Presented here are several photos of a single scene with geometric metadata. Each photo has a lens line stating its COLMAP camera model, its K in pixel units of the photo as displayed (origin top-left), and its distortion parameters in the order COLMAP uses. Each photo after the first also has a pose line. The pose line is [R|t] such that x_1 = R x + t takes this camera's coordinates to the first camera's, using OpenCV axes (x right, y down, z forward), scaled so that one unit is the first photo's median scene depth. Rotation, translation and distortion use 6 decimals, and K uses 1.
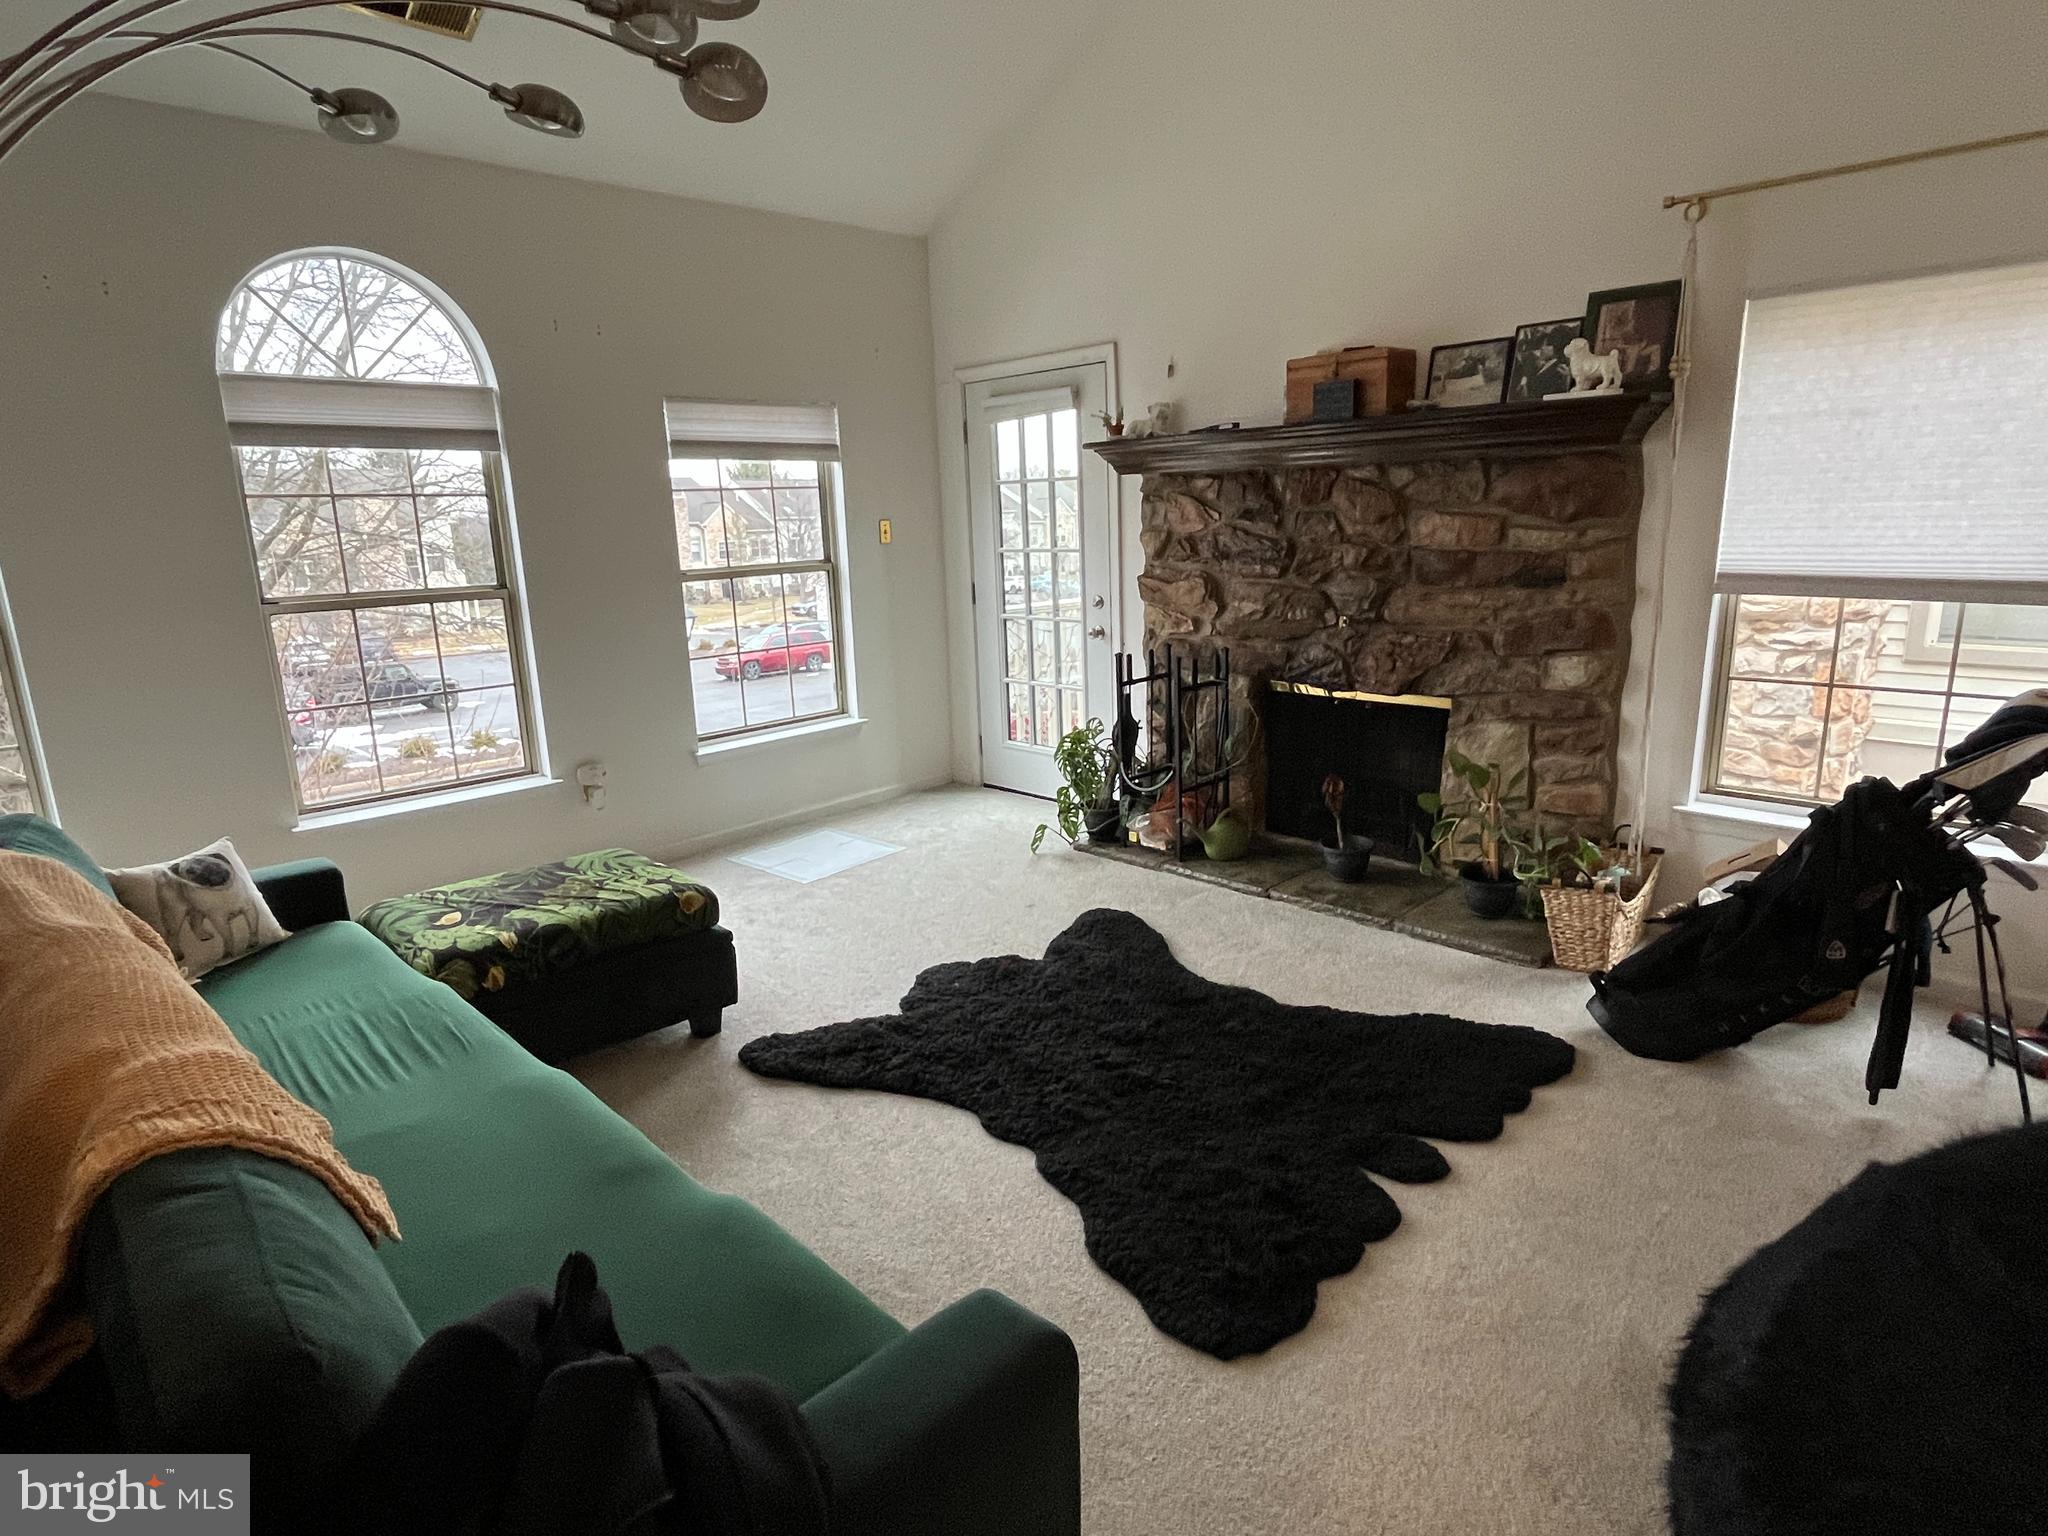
lens RADIAL K [[1116.9, 0, 1024.0], [0, 1116.9, 768.0], [0, 0, 1]] dist [0.000195, -0.001351]
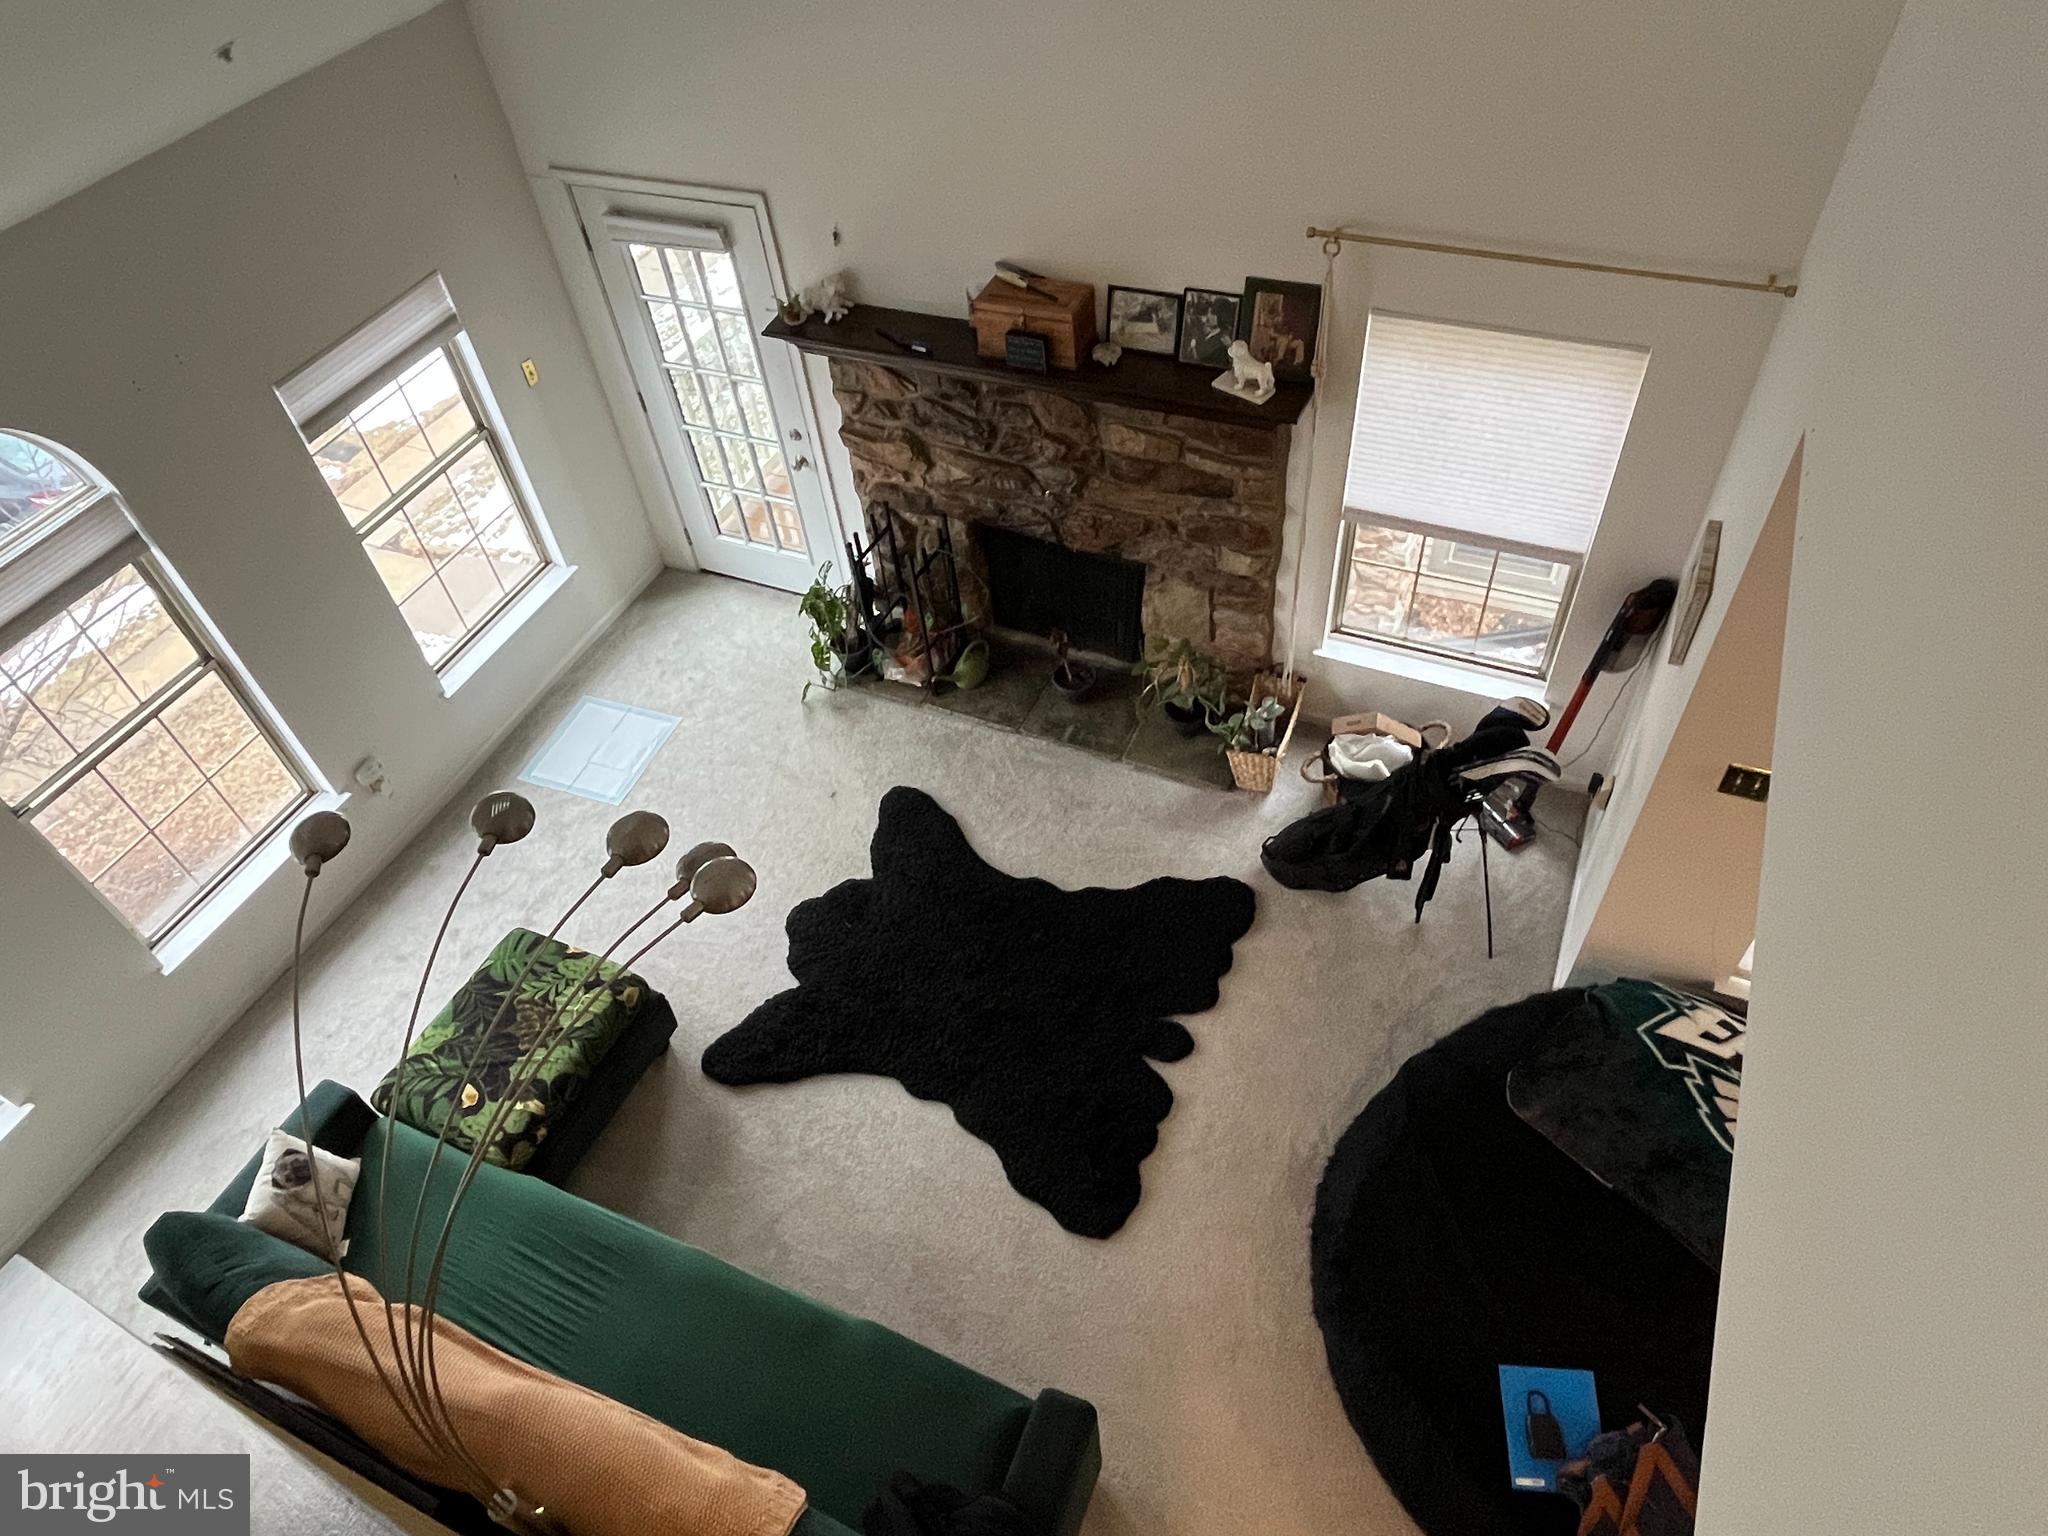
lens RADIAL K [[1260.8, 0, 1024.0], [0, 1260.8, 768.0], [0, 0, 1]] dist [-0.000761, -0.004094]
pose [[0.933987, -0.287271, 0.212472, -0.084739], [0.125143, 0.819982, 0.558542, -0.650843], [-0.334676, -0.495082, 0.801802, -0.135044]]
